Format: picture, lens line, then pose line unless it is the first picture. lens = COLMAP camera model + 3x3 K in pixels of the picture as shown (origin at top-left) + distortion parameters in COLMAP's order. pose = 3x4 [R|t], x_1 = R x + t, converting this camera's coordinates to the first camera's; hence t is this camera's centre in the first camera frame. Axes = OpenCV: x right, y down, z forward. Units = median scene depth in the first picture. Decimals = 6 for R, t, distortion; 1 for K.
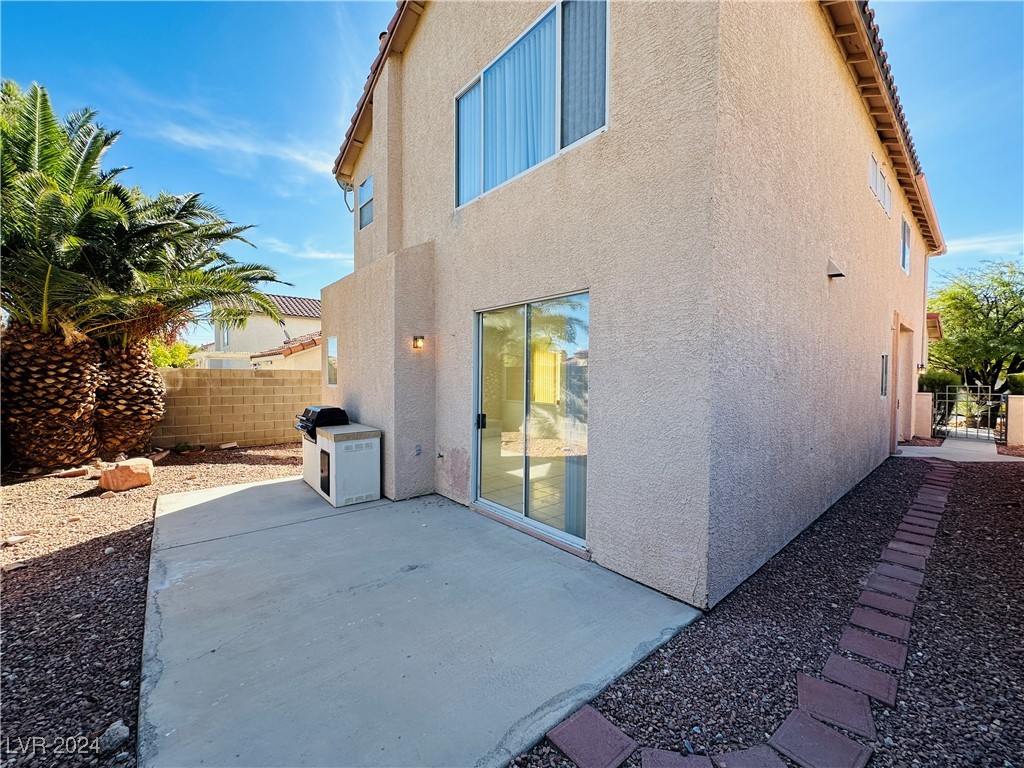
lens RADIAL K [[407.7, 0, 512.5], [0, 407.7, 384.3], [0, 0, 1]] dist [-0.001195, 0.000195]
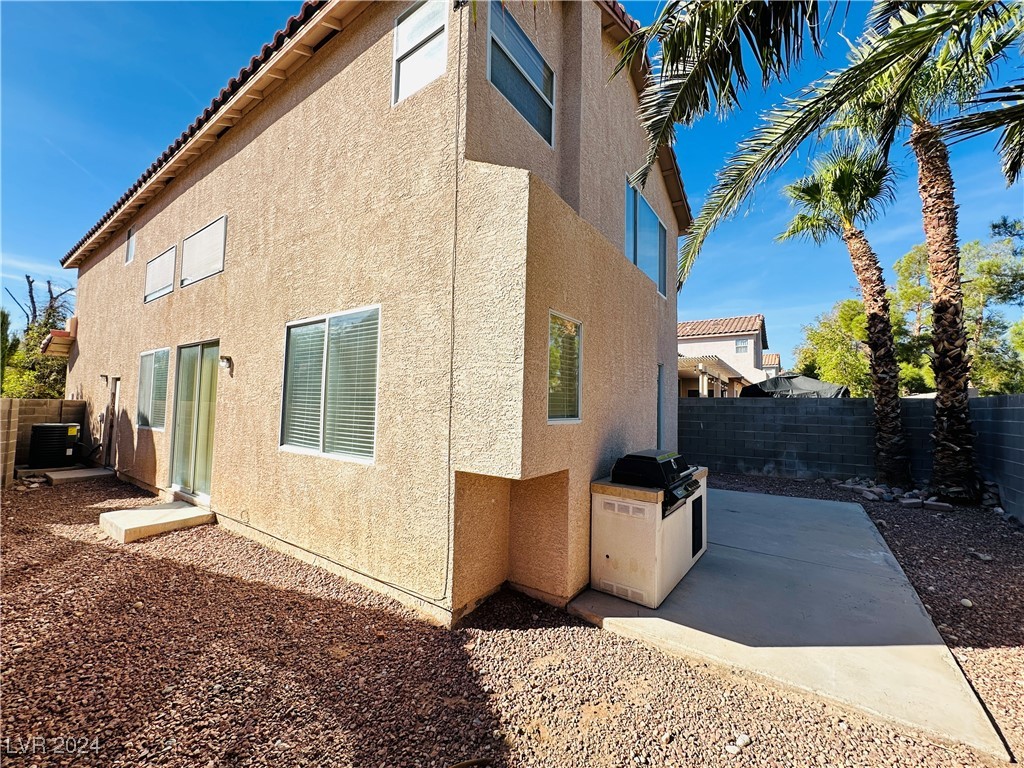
lens RADIAL K [[407.7, 0, 512.5], [0, 407.7, 384.3], [0, 0, 1]] dist [-0.001195, 0.000195]
pose [[-0.241254, 0.041266, 0.969584, -1.705018], [0.000729, 0.999103, -0.042341, -0.039174], [-0.970462, -0.009508, -0.241067, 2.281745]]
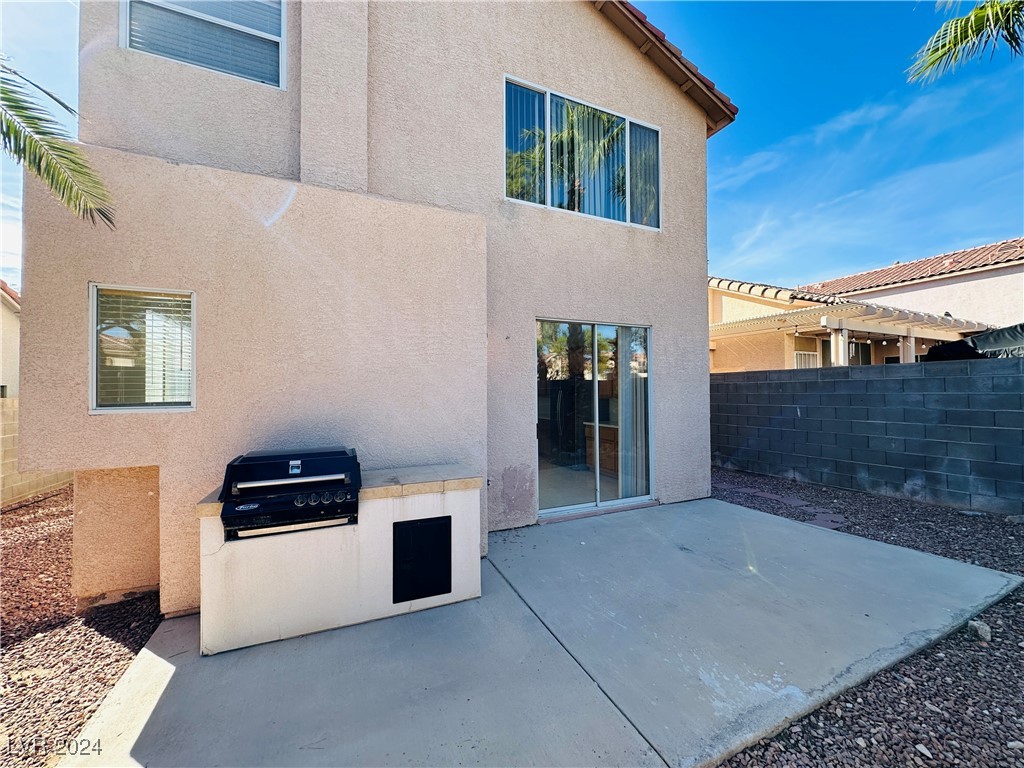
lens RADIAL K [[407.7, 0, 512.5], [0, 407.7, 384.3], [0, 0, 1]] dist [-0.001195, 0.000195]
pose [[0.281510, 0.007530, 0.959529, -1.405599], [0.032940, 0.999304, -0.017507, -0.007572], [-0.958993, 0.036535, 0.281066, 1.066249]]
